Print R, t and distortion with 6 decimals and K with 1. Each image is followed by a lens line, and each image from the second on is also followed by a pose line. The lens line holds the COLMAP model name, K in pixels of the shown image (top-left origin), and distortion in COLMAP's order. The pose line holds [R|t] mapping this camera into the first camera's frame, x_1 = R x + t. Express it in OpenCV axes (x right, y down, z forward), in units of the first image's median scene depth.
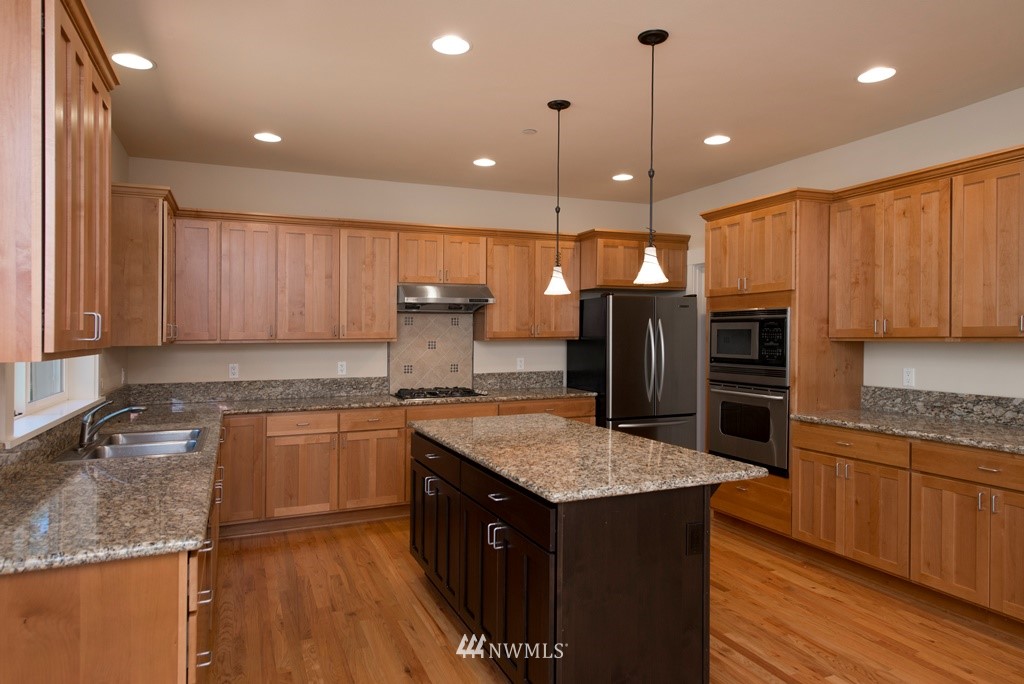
lens RADIAL K [[639.0, 0, 513.7], [0, 639.0, 332.4], [0, 0, 1]] dist [0.023325, -0.000712]
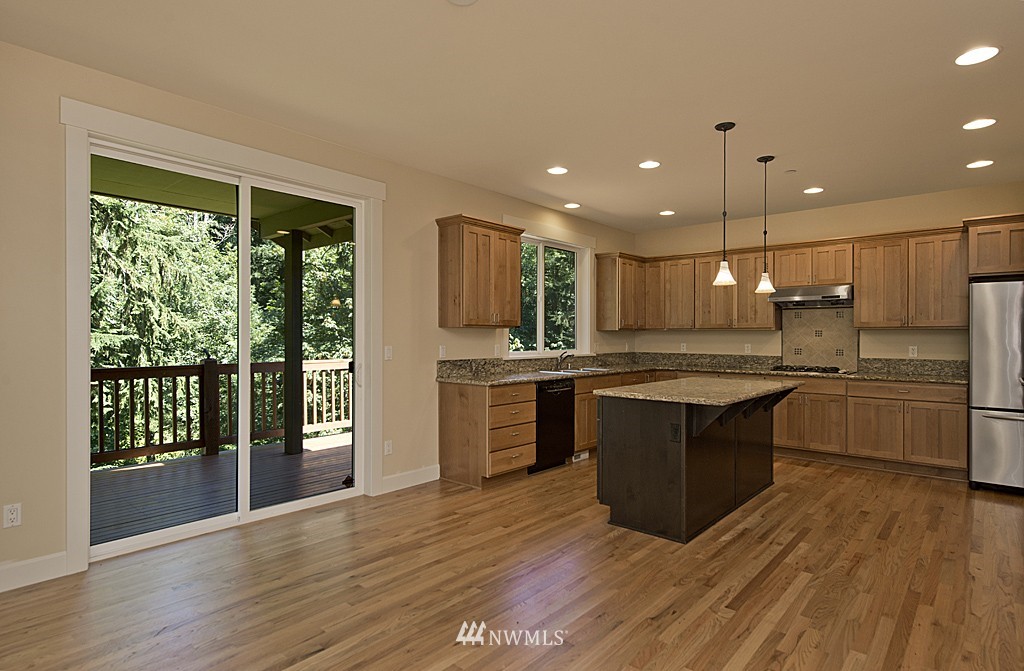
lens RADIAL K [[535.4, 0, 519.5], [0, 535.4, 341.6], [0, 0, 1]] dist [0.005705, 0.001201]
pose [[0.429281, 0.016949, -0.903012, 0.662149], [-0.003857, 0.999849, 0.016933, 0.022749], [0.903163, -0.003786, 0.429281, -0.001881]]
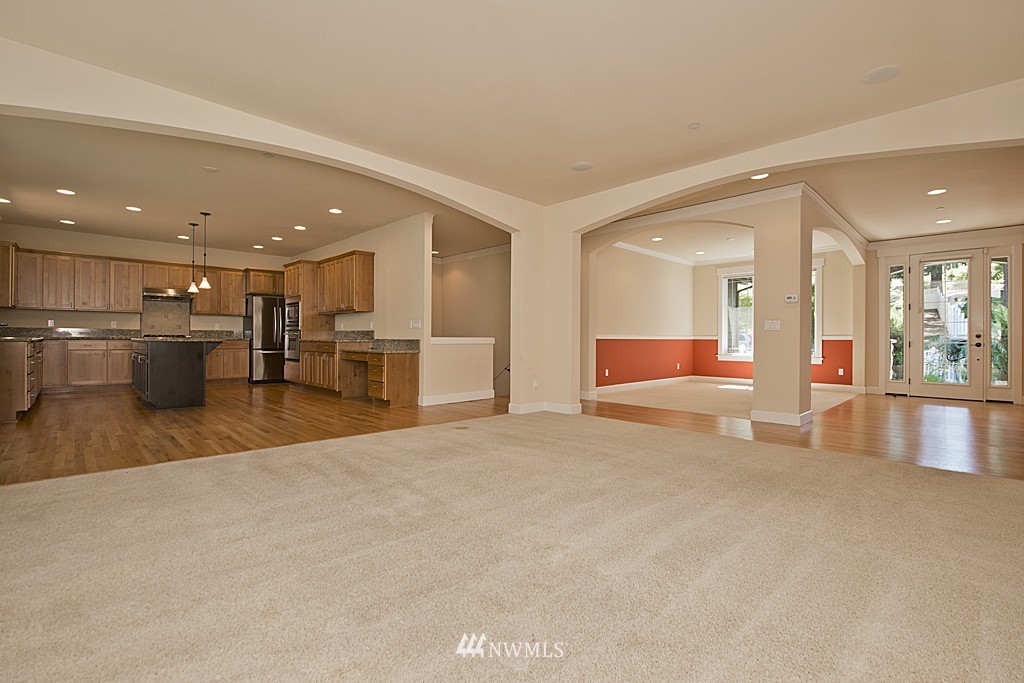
lens RADIAL K [[466.9, 0, 508.8], [0, 466.9, 344.1], [0, 0, 1]] dist [-0.002506, -0.000669]
pose [[0.939957, 0.009025, 0.341172, 0.488116], [-0.013698, 0.999842, 0.011291, 0.093318], [-0.341017, -0.015286, 0.939933, -1.016985]]
